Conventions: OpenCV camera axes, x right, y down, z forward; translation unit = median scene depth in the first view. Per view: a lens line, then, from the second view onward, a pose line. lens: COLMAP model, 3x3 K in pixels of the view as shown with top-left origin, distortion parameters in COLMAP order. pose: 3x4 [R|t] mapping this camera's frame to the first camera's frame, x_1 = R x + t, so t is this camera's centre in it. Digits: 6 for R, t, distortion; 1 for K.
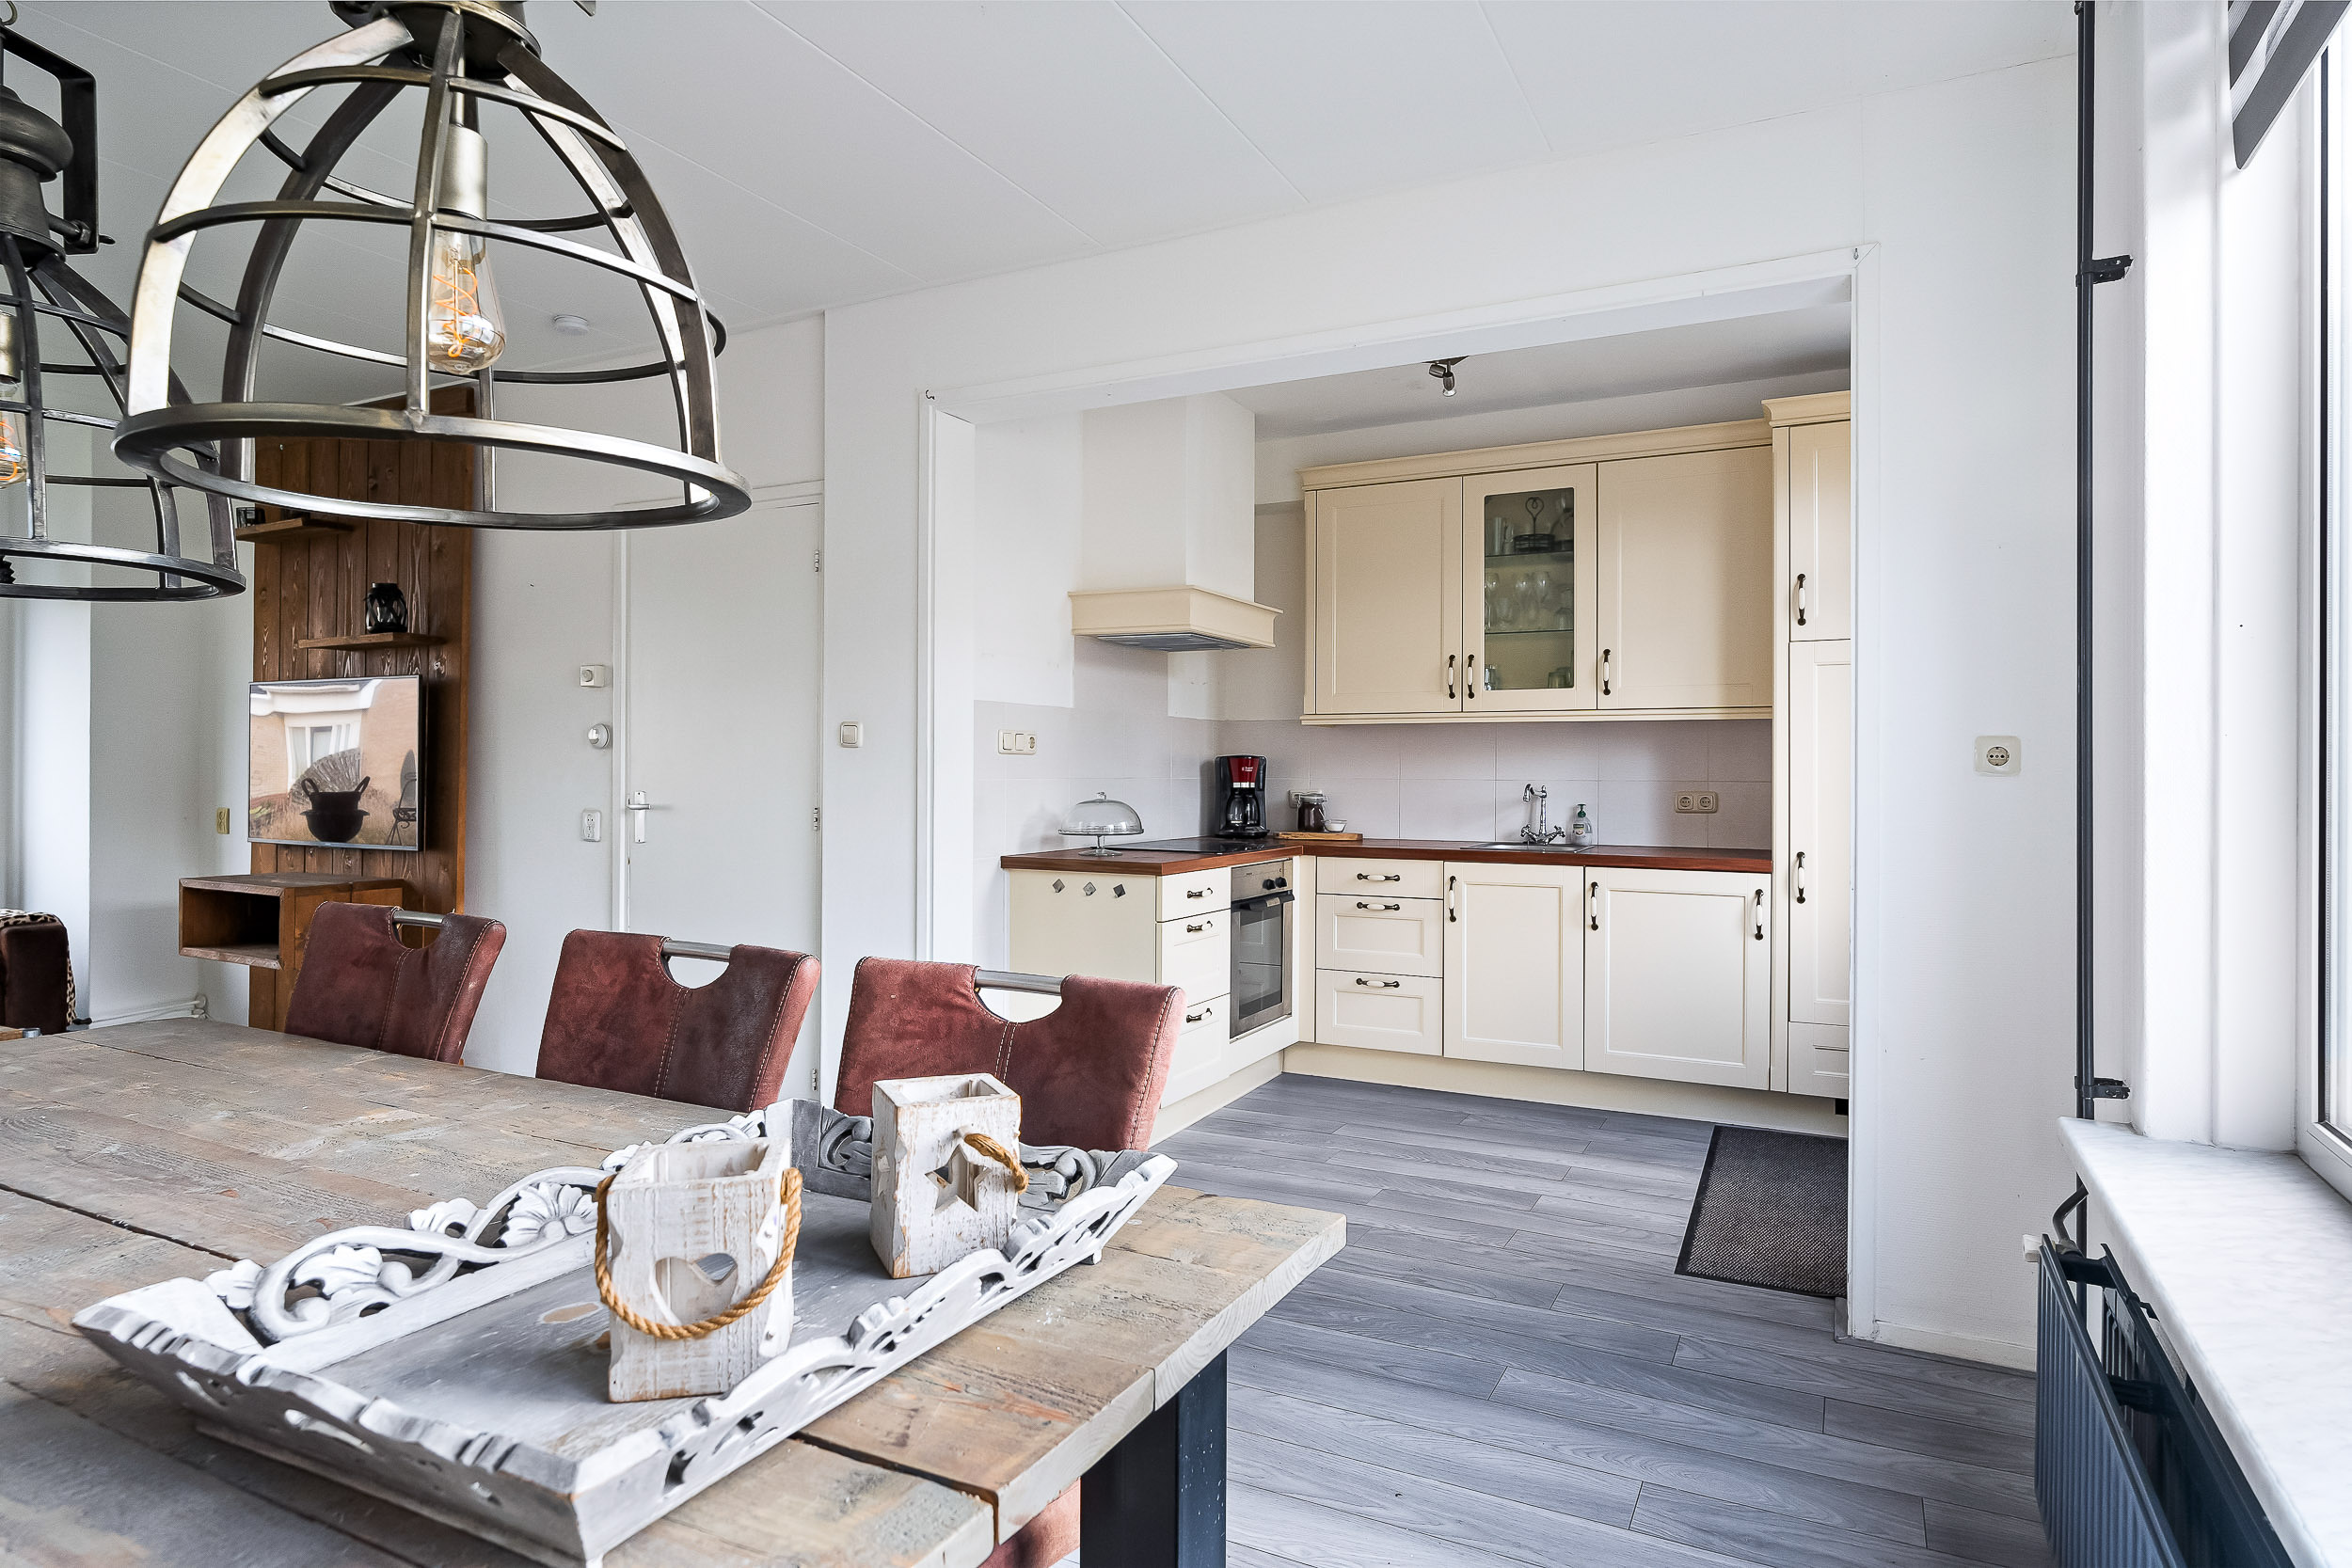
lens RADIAL K [[1336.5, 0, 1175.8], [0, 1336.5, 778.3], [0, 0, 1]] dist [-0.007783, -0.001549]
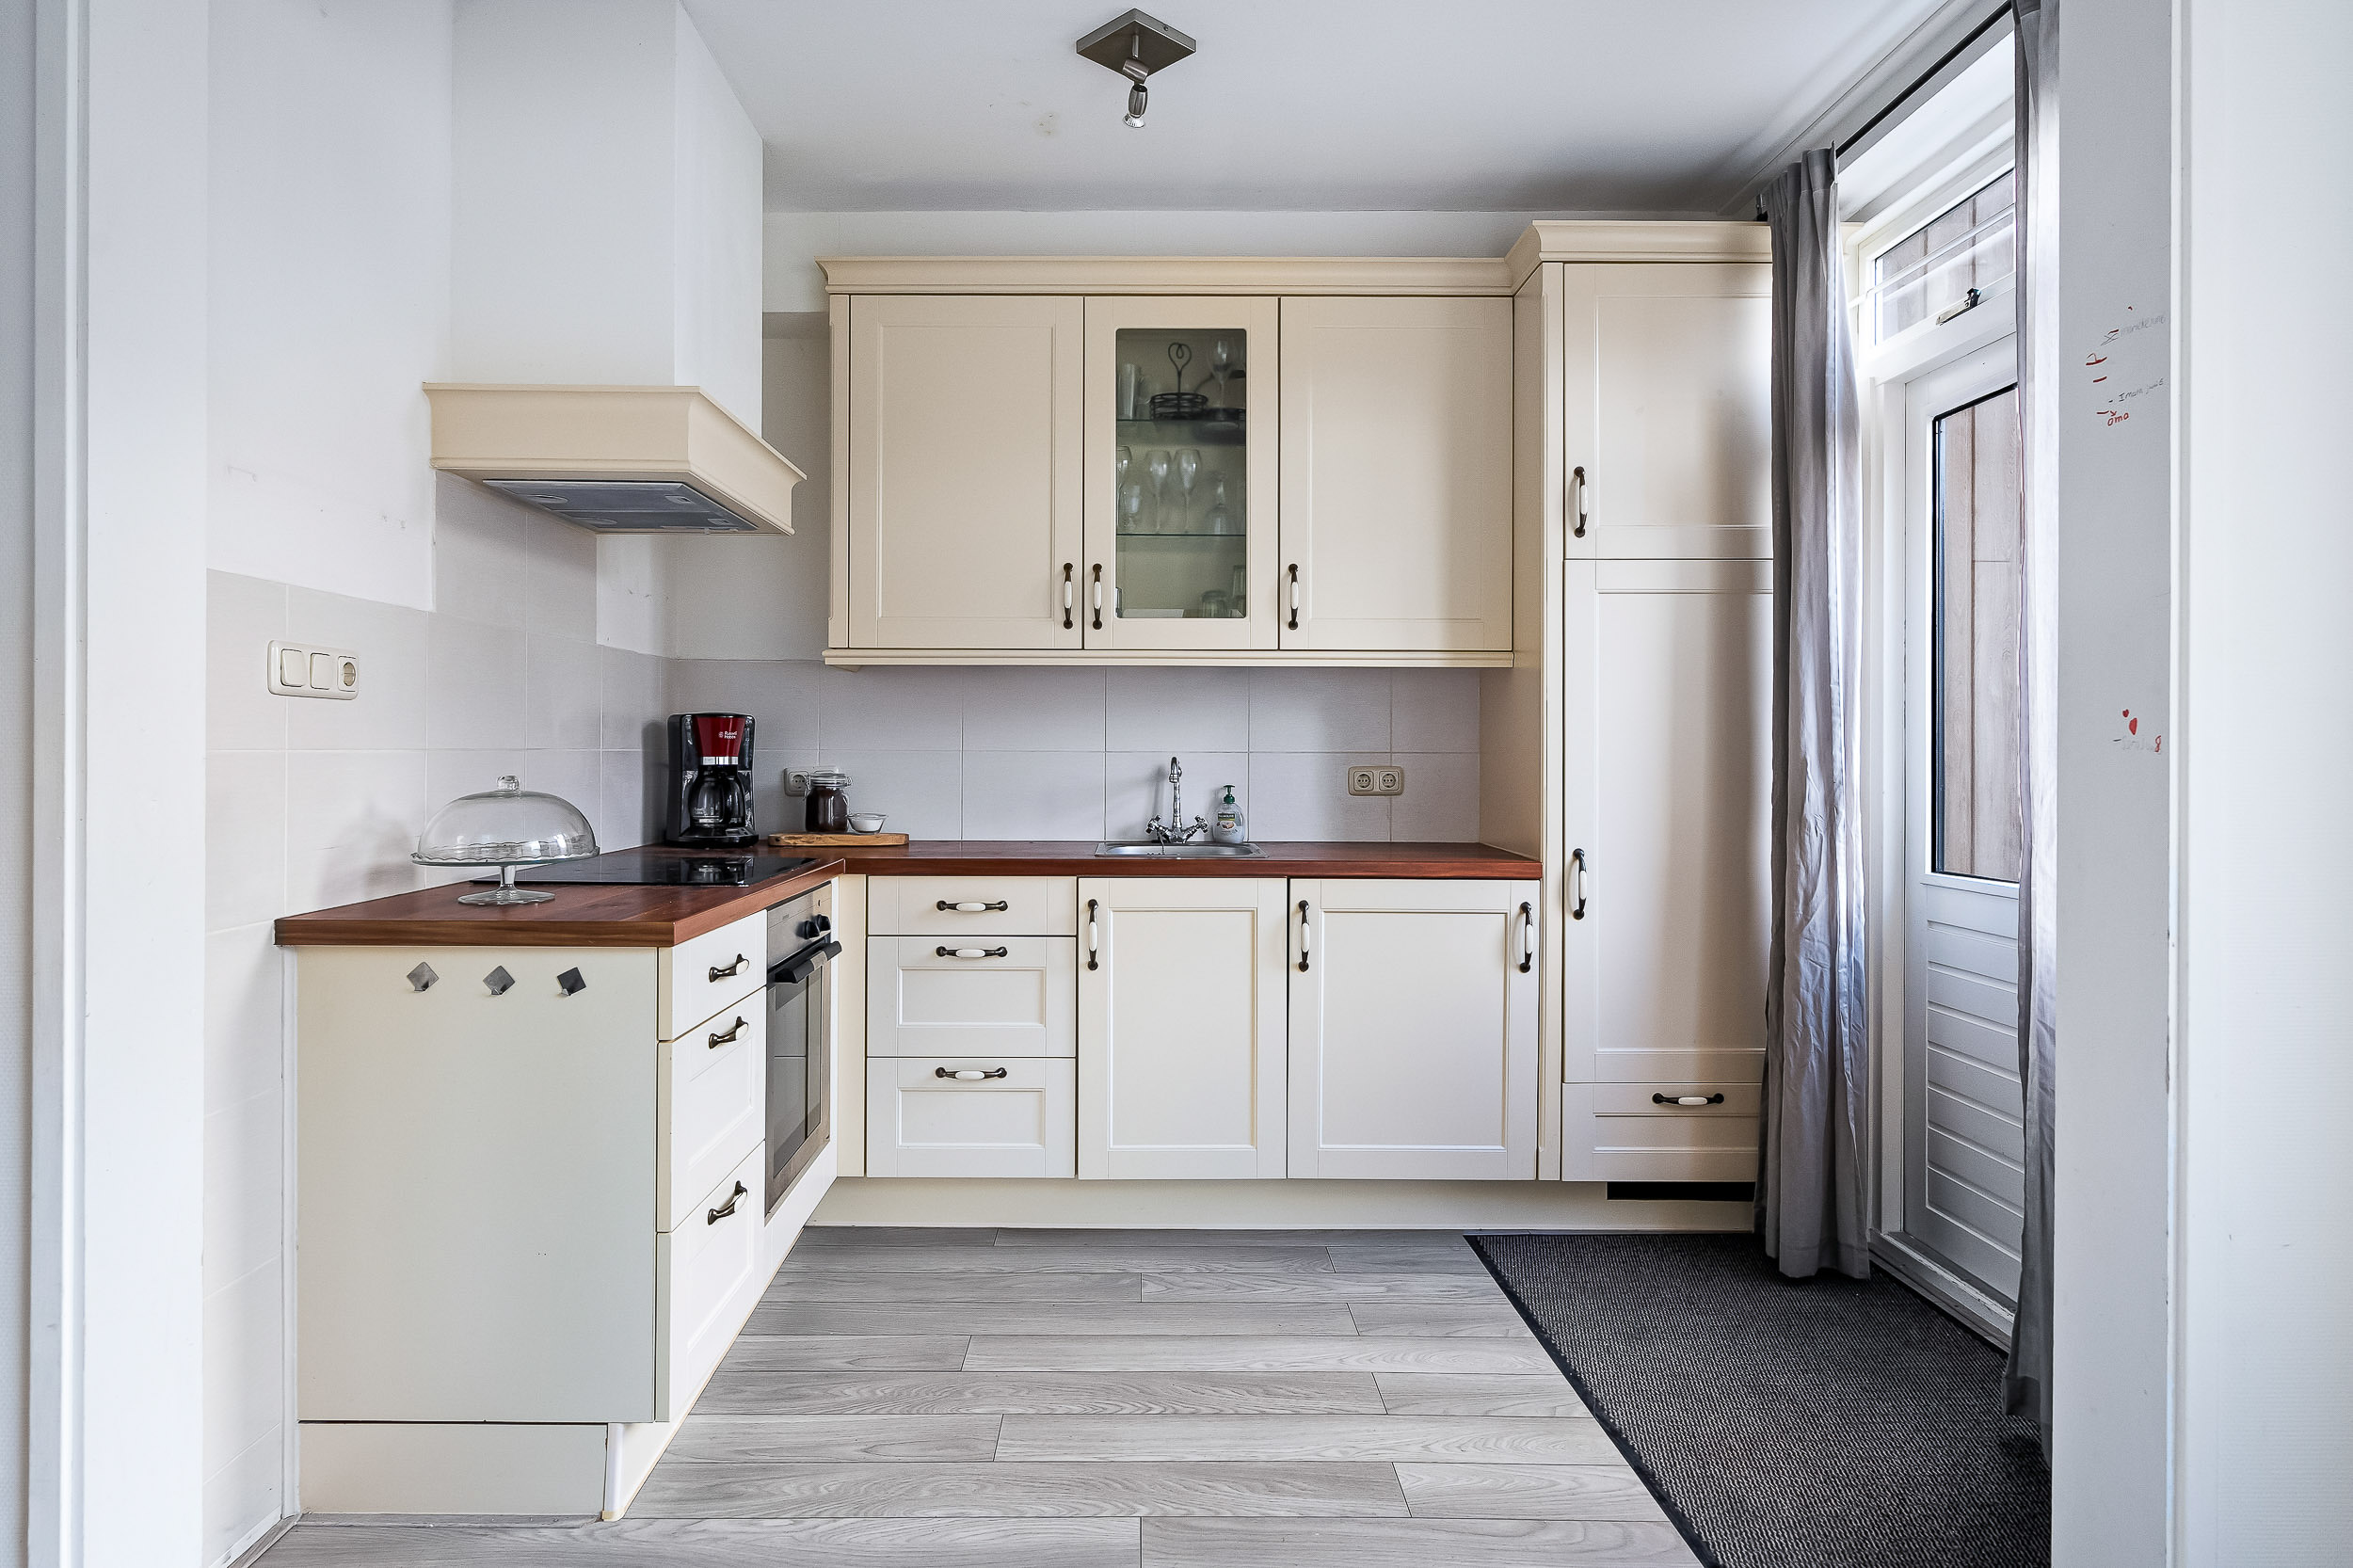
lens RADIAL K [[1337.2, 0, 1146.5], [0, 1337.2, 748.2], [0, 0, 1]] dist [-0.007783, -0.001549]
pose [[0.886949, -0.000342, 0.461867, -0.068909], [0.002077, 0.999993, -0.003247, 0.001889], [-0.461862, 0.003840, 0.886943, 0.411108]]
